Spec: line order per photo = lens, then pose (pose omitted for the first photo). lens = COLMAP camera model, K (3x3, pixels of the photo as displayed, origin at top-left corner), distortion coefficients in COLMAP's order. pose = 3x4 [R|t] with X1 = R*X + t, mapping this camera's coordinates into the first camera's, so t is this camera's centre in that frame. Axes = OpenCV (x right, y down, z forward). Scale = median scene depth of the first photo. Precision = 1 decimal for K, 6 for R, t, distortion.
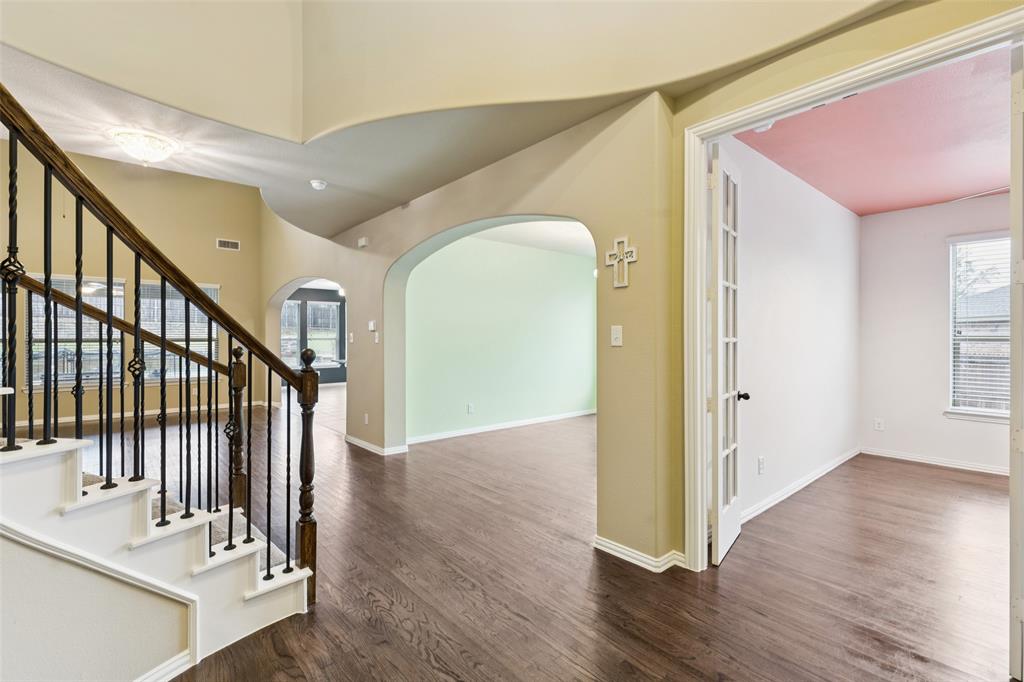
lens RADIAL K [[462.6, 0, 511.0], [0, 462.6, 339.7], [0, 0, 1]] dist [0.007226, -0.000148]
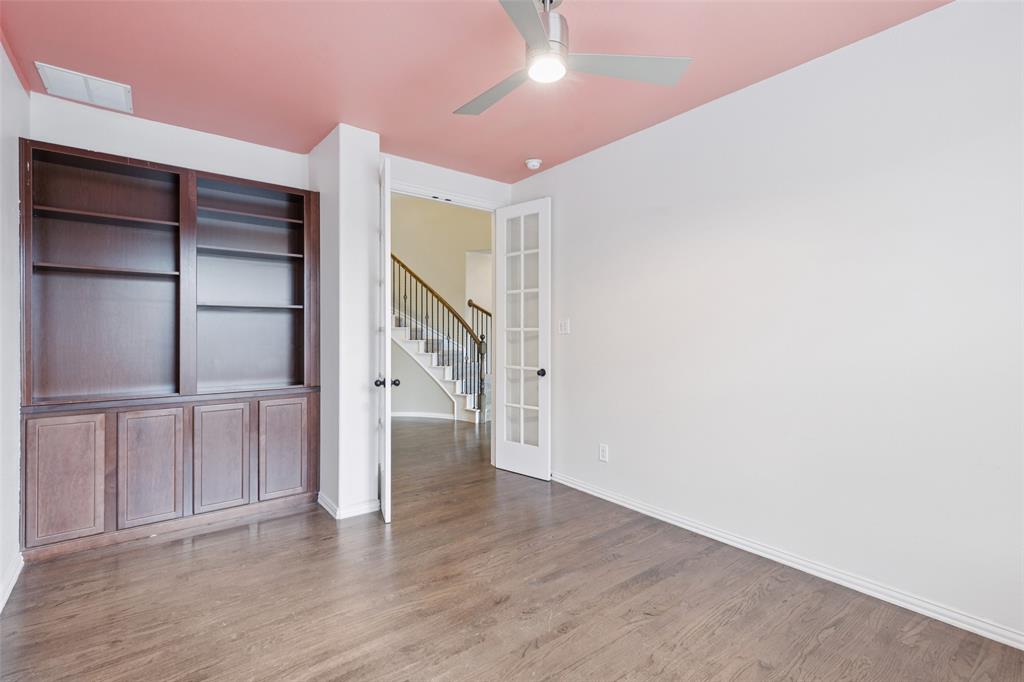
lens RADIAL K [[462.6, 0, 510.8], [0, 462.6, 337.0], [0, 0, 1]] dist [0.007226, -0.000148]
pose [[-0.036970, 0.005113, -0.999303, 2.390311], [-0.001891, 0.999985, 0.005186, 0.020377], [0.999315, 0.002081, -0.036960, 1.277642]]
